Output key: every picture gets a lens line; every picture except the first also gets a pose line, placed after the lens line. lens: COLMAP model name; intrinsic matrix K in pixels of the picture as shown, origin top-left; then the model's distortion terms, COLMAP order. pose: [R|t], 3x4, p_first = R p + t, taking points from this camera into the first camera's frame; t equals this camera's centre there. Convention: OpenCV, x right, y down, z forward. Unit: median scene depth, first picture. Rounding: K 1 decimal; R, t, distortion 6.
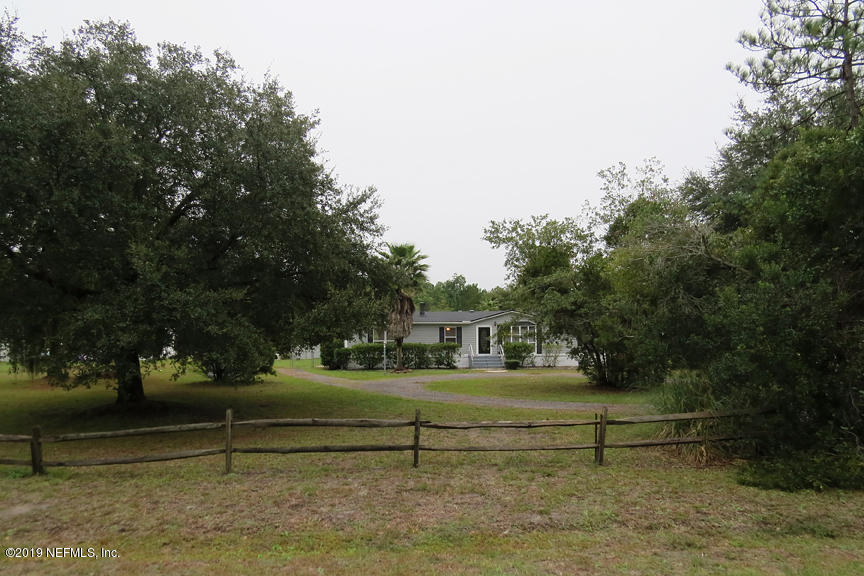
lens RADIAL K [[631.5, 0, 432.0], [0, 631.5, 288.0], [0, 0, 1]] dist [-0.000465, 0.000360]
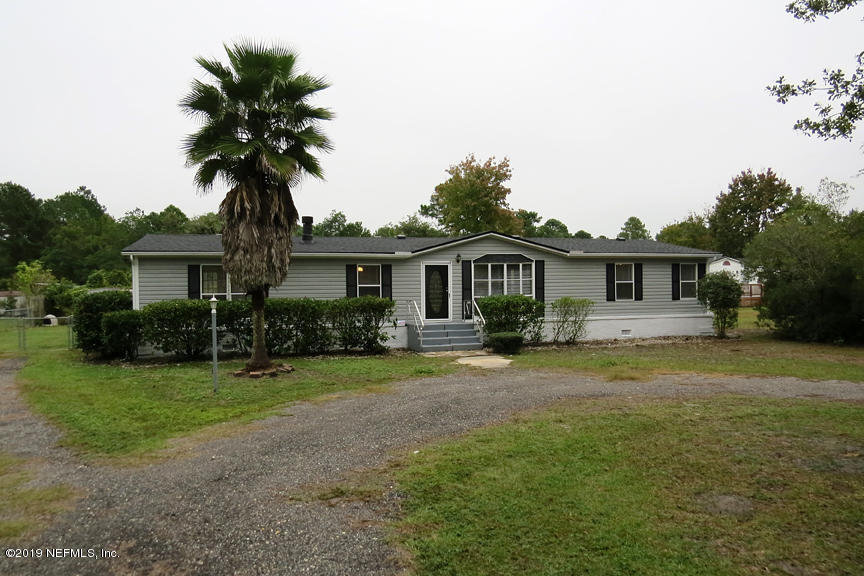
lens RADIAL K [[631.5, 0, 432.0], [0, 631.5, 288.0], [0, 0, 1]] dist [-0.000465, 0.000360]
pose [[0.977726, -0.004081, 0.209844, -0.025349], [-0.011831, 0.997149, 0.074519, 0.043918], [-0.209550, -0.075342, 0.974891, 0.527710]]
